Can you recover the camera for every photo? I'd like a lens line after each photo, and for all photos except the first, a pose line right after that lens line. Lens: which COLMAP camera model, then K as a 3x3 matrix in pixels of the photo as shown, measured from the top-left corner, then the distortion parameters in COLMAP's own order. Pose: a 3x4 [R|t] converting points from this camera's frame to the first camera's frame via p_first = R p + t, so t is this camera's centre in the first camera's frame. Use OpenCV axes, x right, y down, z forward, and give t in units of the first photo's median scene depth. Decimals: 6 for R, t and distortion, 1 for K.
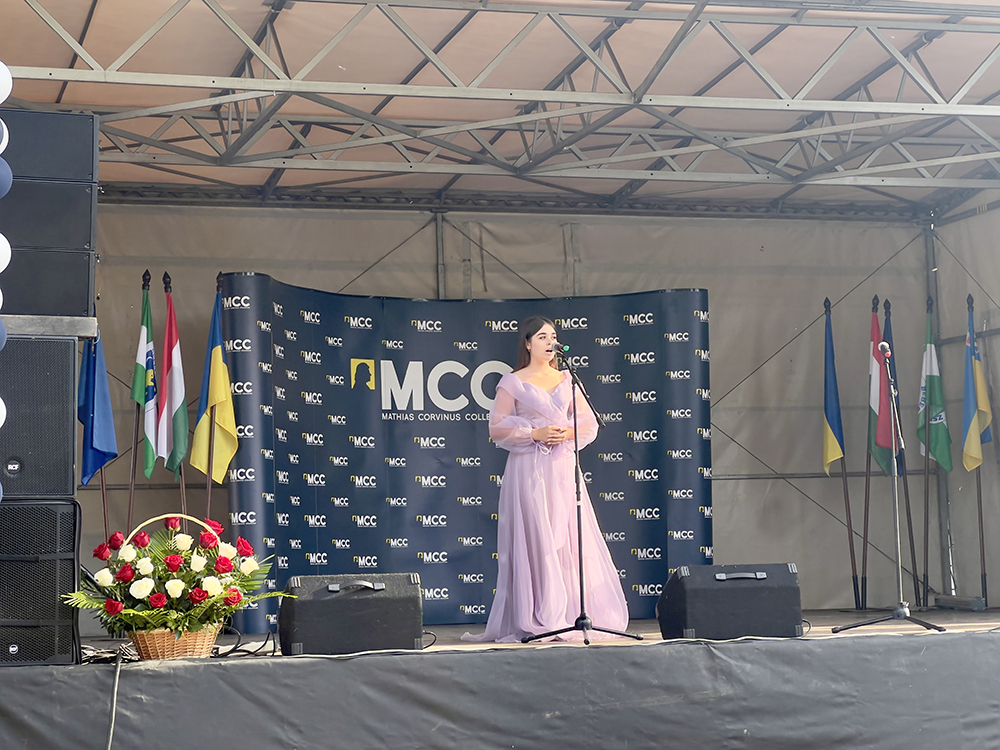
lens RADIAL K [[2222.5, 0, 527.8], [0, 2222.5, 402.5], [0, 0, 1]] dist [-0.037389, 4.063026]
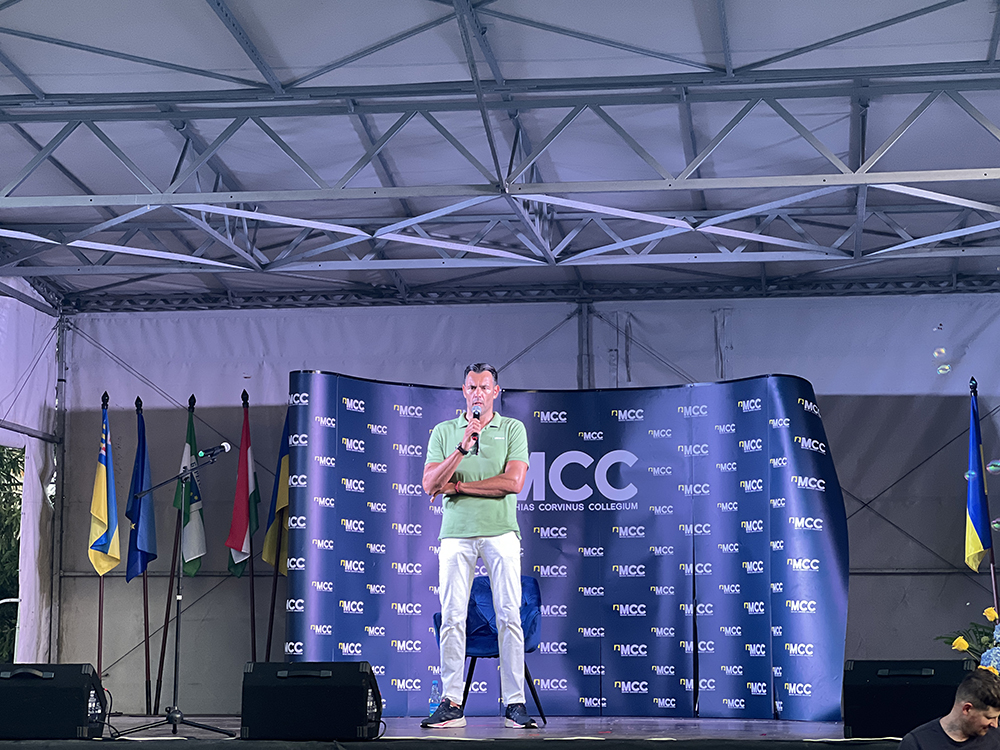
lens RADIAL K [[2222.5, 0, 527.8], [0, 2222.5, 402.5], [0, 0, 1]] dist [-0.037389, 4.063026]
pose [[0.904373, -0.022346, -0.426158, 0.401070], [0.006941, 0.999266, -0.037667, -0.003172], [0.426687, 0.031107, 0.903864, 0.092222]]
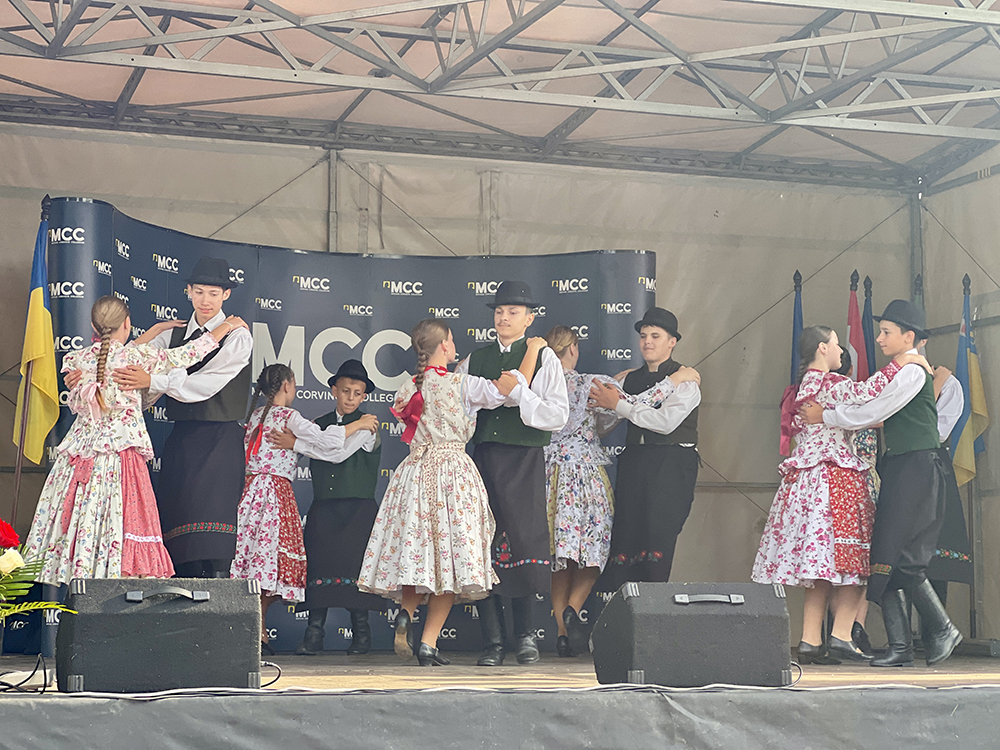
lens RADIAL K [[2240.8, 0, 500.0], [0, 2240.8, 375.0], [0, 0, 1]] dist [-0.033589, 3.198474]
pose [[0.999006, 0.036655, 0.025357, 0.004417], [-0.036069, 0.999080, -0.023206, 0.016965], [-0.026184, 0.022268, 0.999409, 0.187529]]
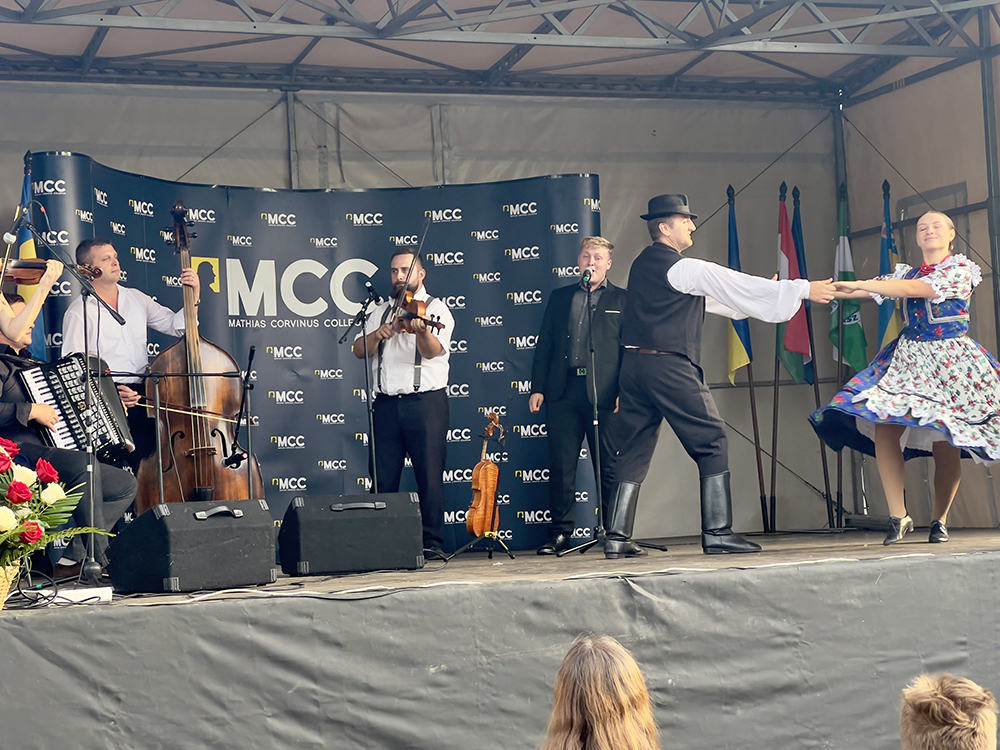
lens RADIAL K [[2222.5, 0, 527.8], [0, 2222.5, 402.5], [0, 0, 1]] dist [-0.037389, 4.063026]
pose [[0.997955, -0.015983, 0.061893, -0.003059], [0.014043, 0.999400, 0.031655, 0.011958], [-0.062362, -0.030721, 0.997581, 0.127057]]
